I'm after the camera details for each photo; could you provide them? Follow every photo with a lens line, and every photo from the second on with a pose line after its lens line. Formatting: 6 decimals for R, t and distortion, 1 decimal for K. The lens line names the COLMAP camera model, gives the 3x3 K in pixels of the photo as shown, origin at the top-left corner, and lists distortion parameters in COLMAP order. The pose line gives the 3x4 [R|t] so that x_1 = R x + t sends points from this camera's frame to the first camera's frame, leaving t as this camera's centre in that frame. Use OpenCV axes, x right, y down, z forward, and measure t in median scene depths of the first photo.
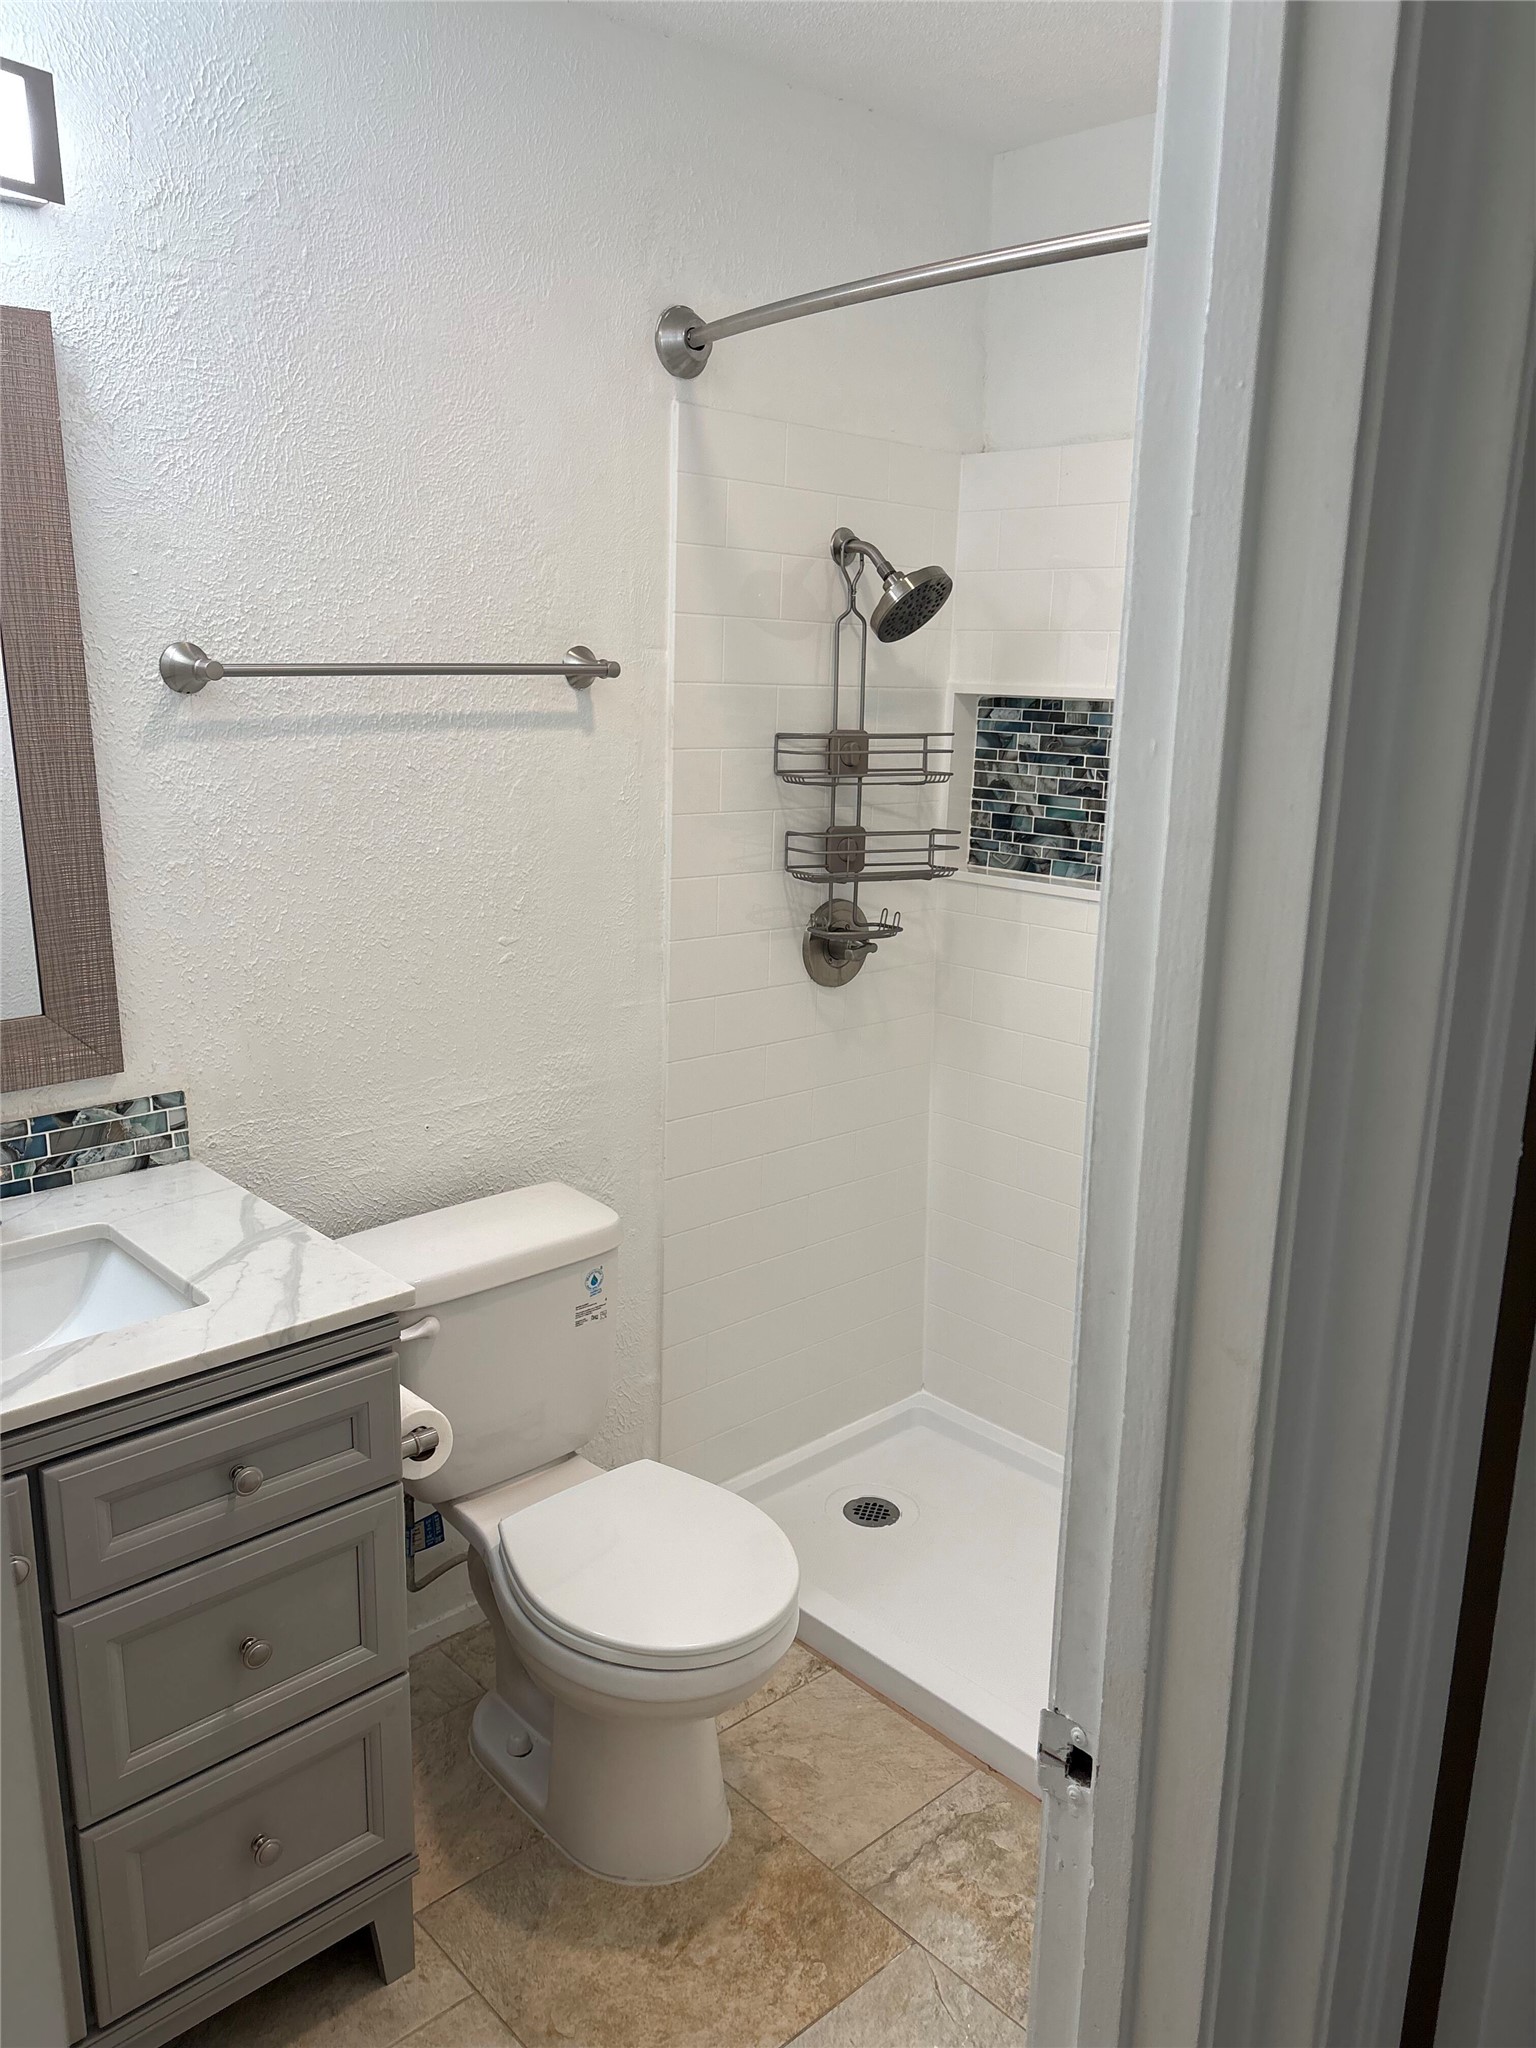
lens RADIAL K [[1546.2, 0, 775.4], [0, 1546.2, 1026.0], [0, 0, 1]] dist [0.036001, -0.037724]
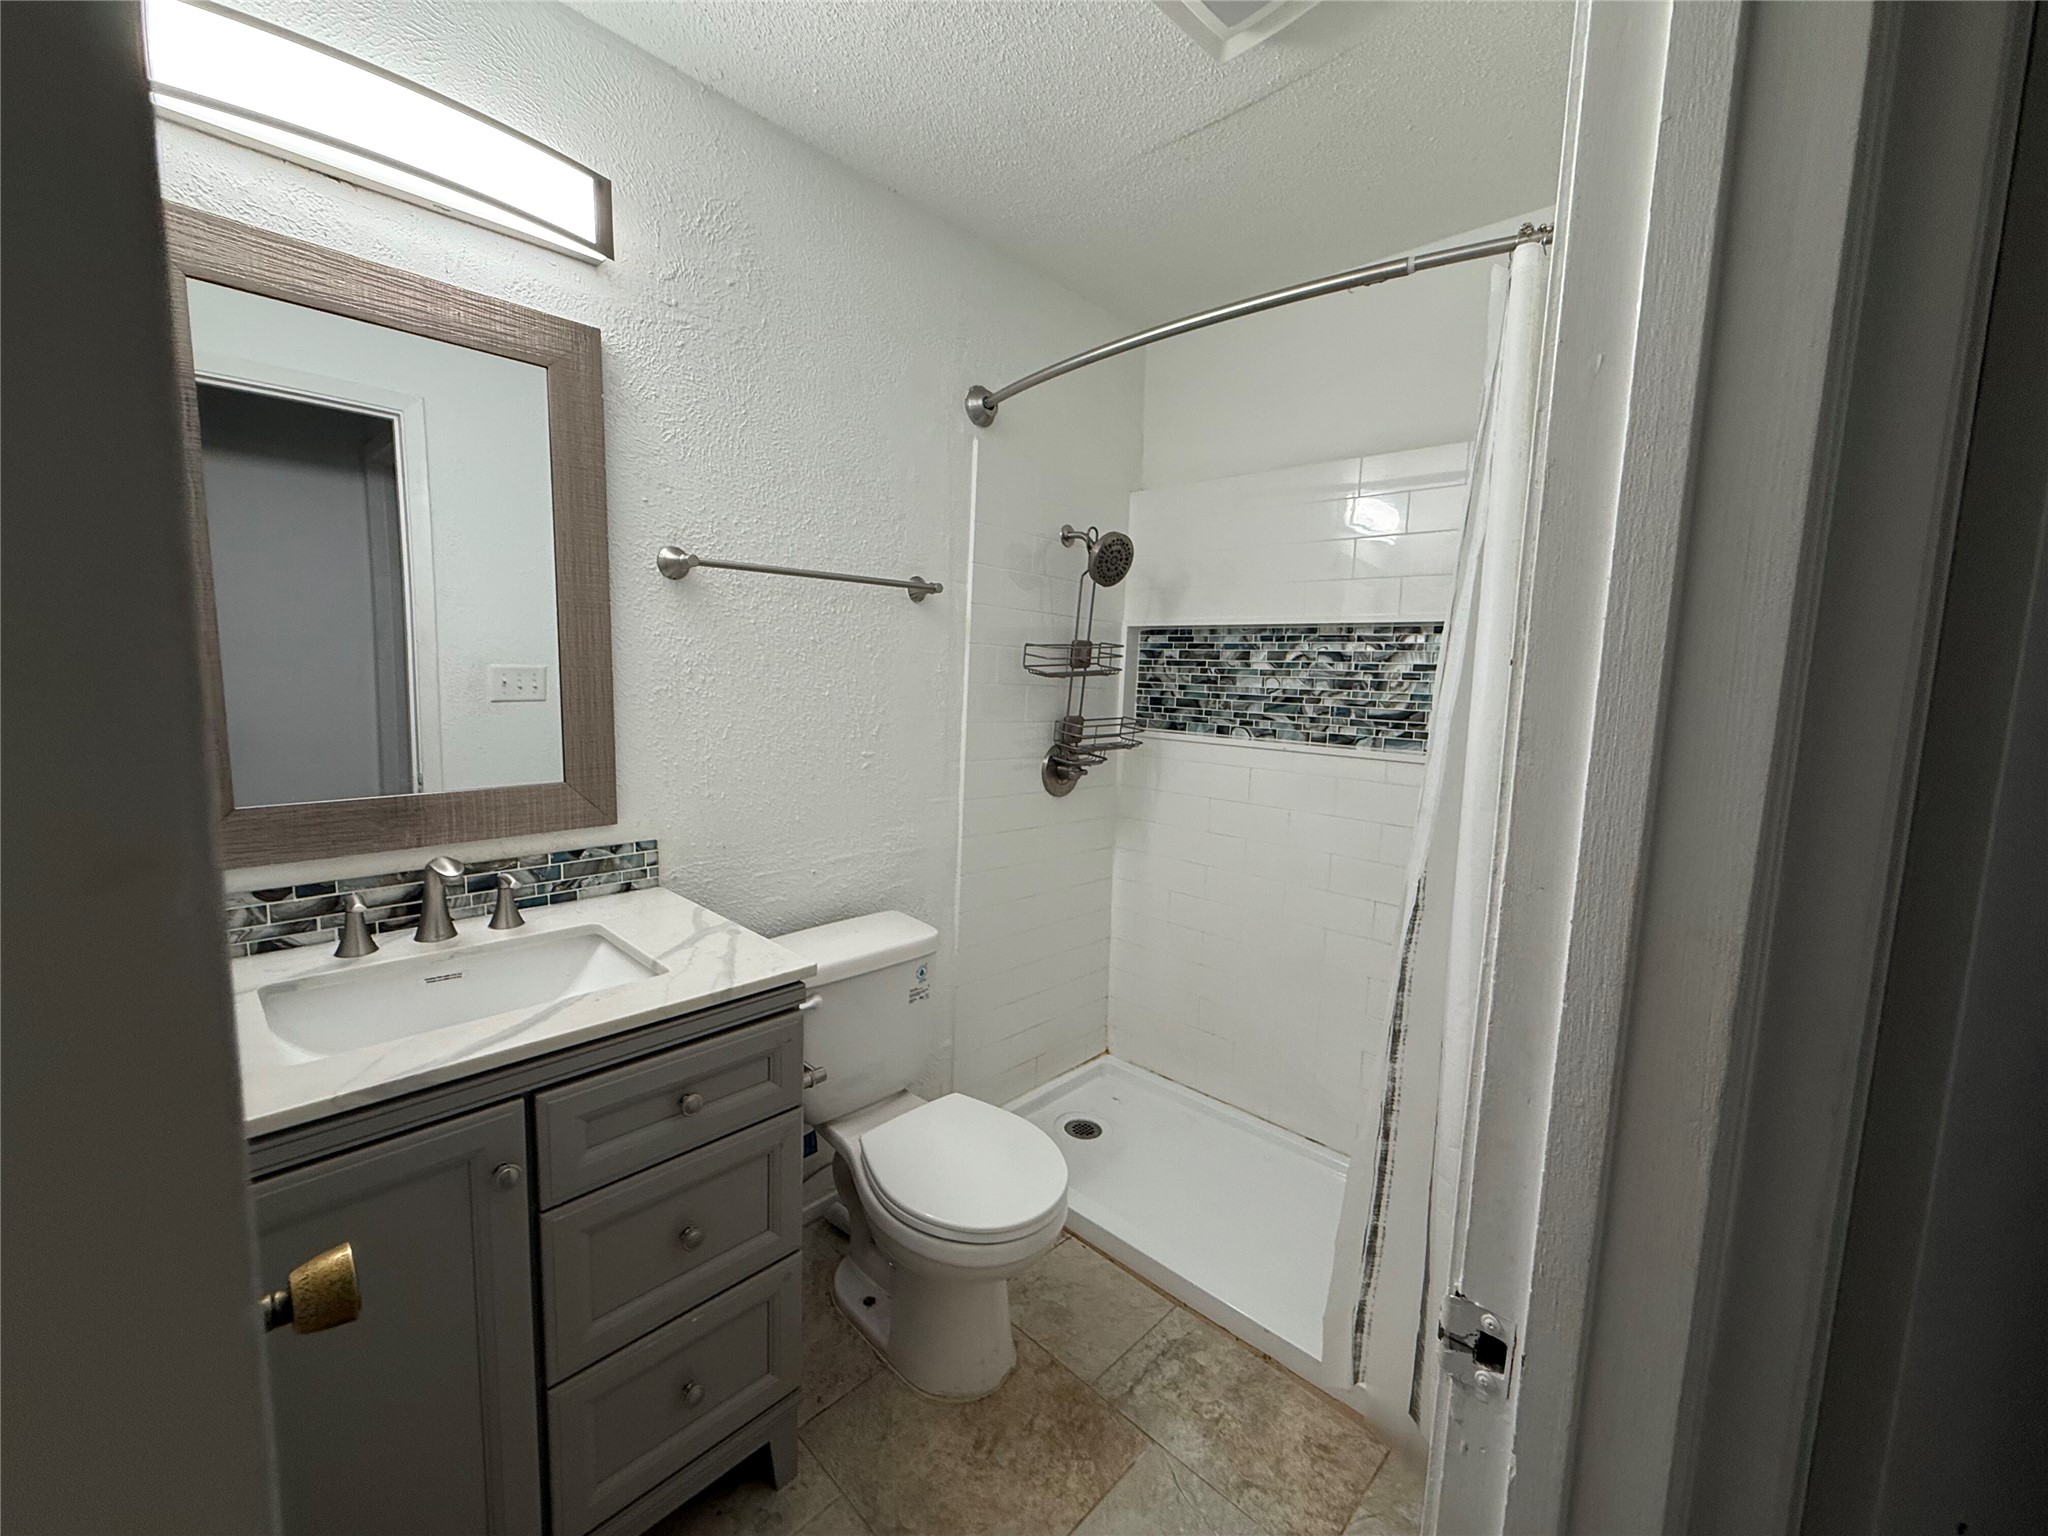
lens RADIAL K [[822.6, 0, 1016.7], [0, 822.6, 759.7], [0, 0, 1]] dist [-0.007594, 0.000721]
pose [[0.998785, 0.006439, 0.048854, -0.072872], [-0.000274, 0.992136, -0.125163, 0.064823], [-0.049276, 0.124998, 0.990933, 0.186501]]
